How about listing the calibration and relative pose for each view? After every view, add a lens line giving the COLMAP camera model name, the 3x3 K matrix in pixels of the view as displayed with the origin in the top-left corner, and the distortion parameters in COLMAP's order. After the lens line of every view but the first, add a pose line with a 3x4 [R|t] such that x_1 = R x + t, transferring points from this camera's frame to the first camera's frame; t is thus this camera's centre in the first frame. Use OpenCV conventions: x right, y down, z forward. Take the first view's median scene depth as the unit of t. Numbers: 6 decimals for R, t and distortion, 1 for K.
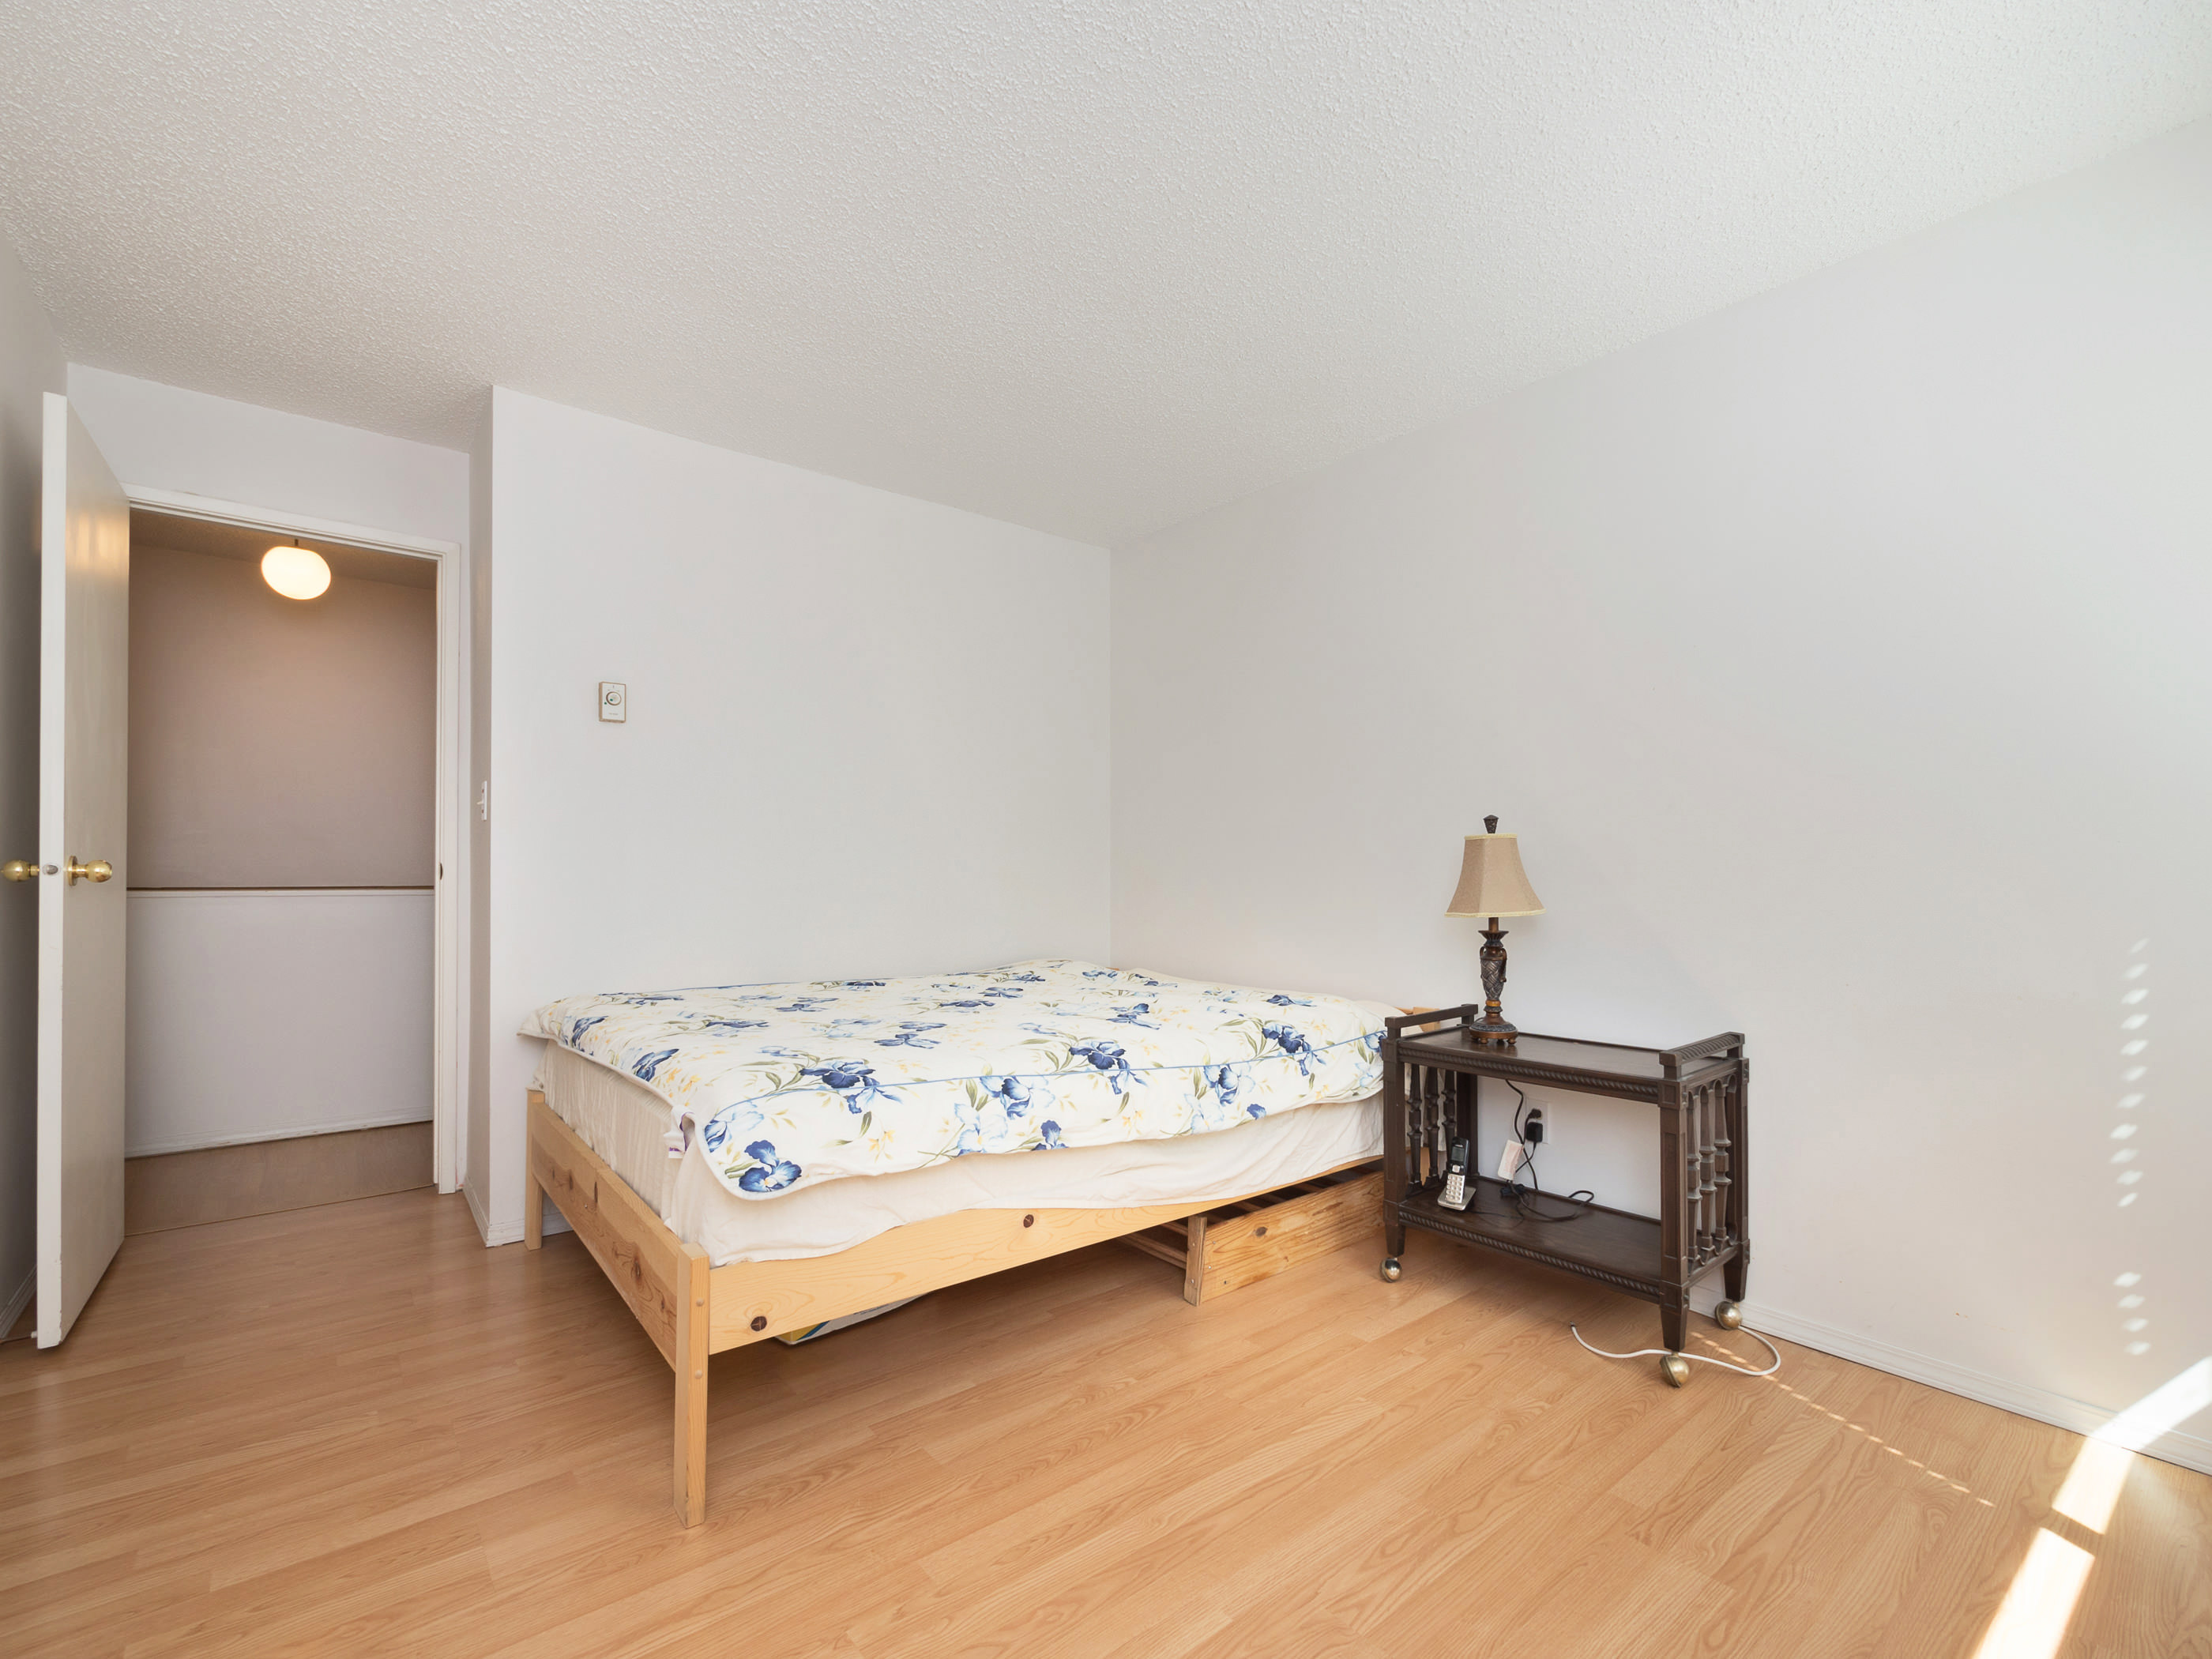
lens RADIAL K [[1014.6, 0, 1118.5], [0, 1014.6, 873.2], [0, 0, 1]] dist [-0.002488, -0.000257]
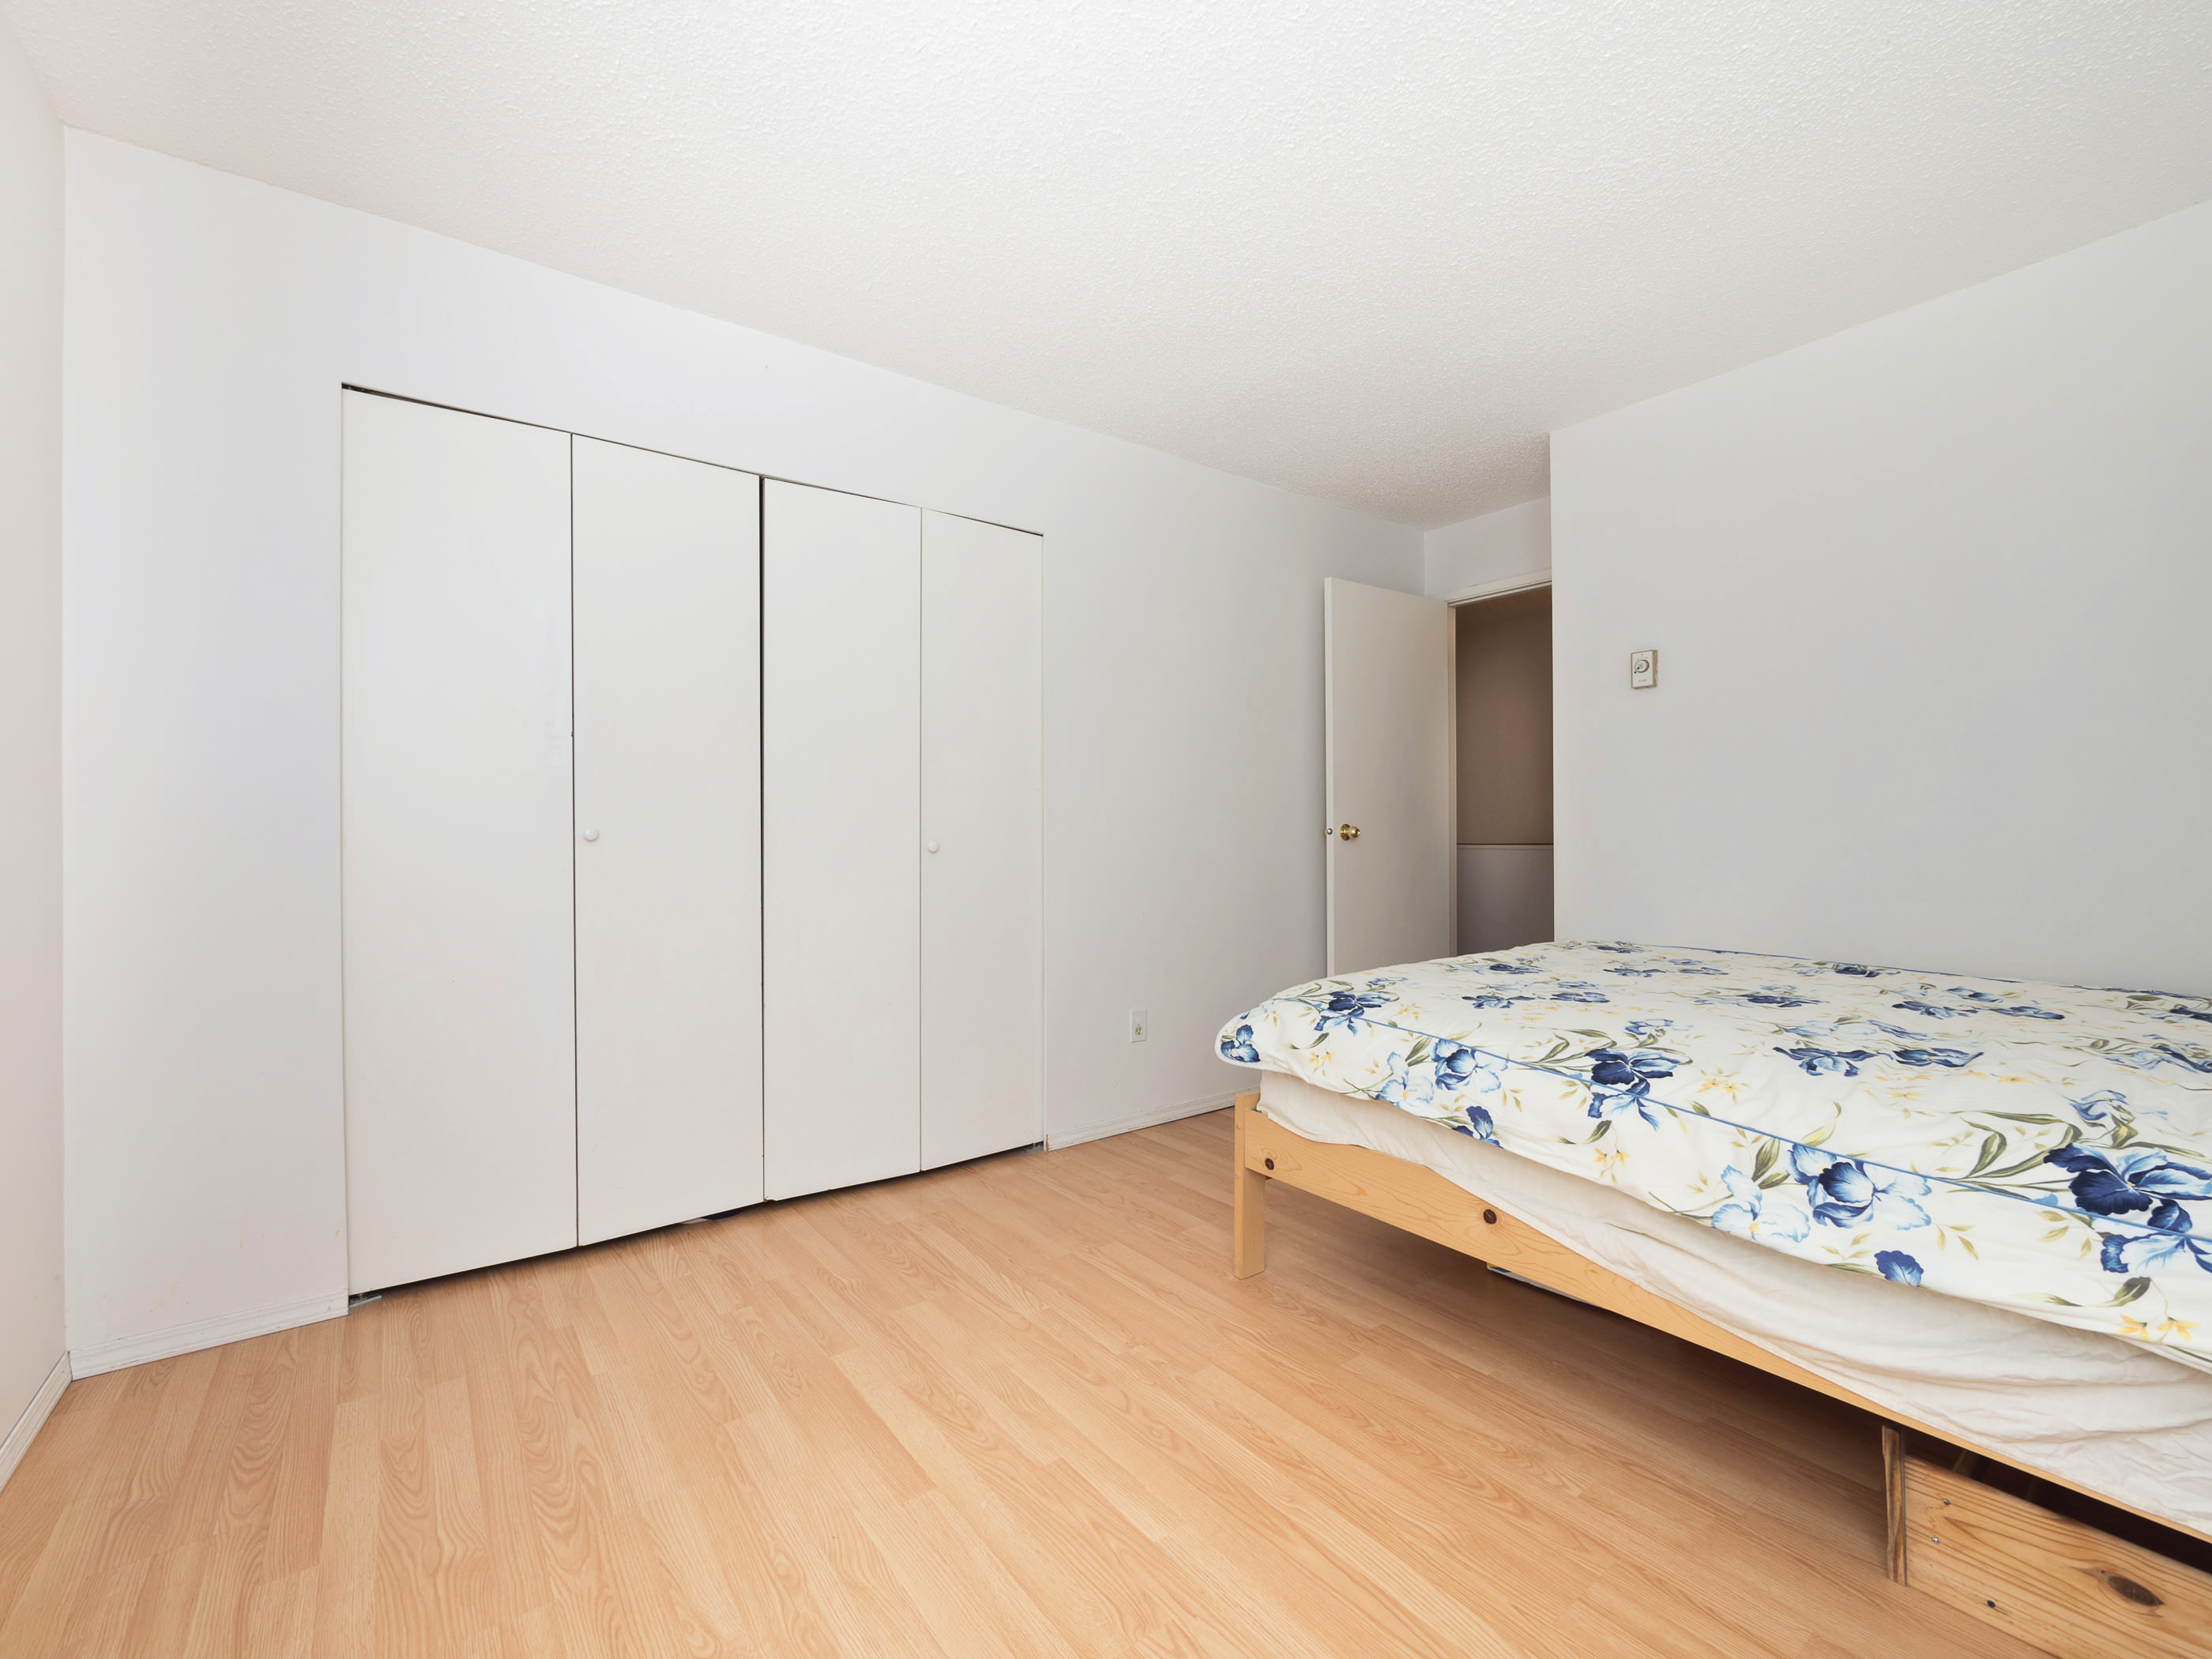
lens RADIAL K [[972.8, 0, 1111.4], [0, 972.8, 834.5], [0, 0, 1]] dist [-0.012927, 0.002564]
pose [[-0.071474, -0.003968, -0.997435, 0.790518], [0.007559, 0.999961, -0.004520, 0.006968], [0.997414, -0.007862, -0.071441, 0.731854]]
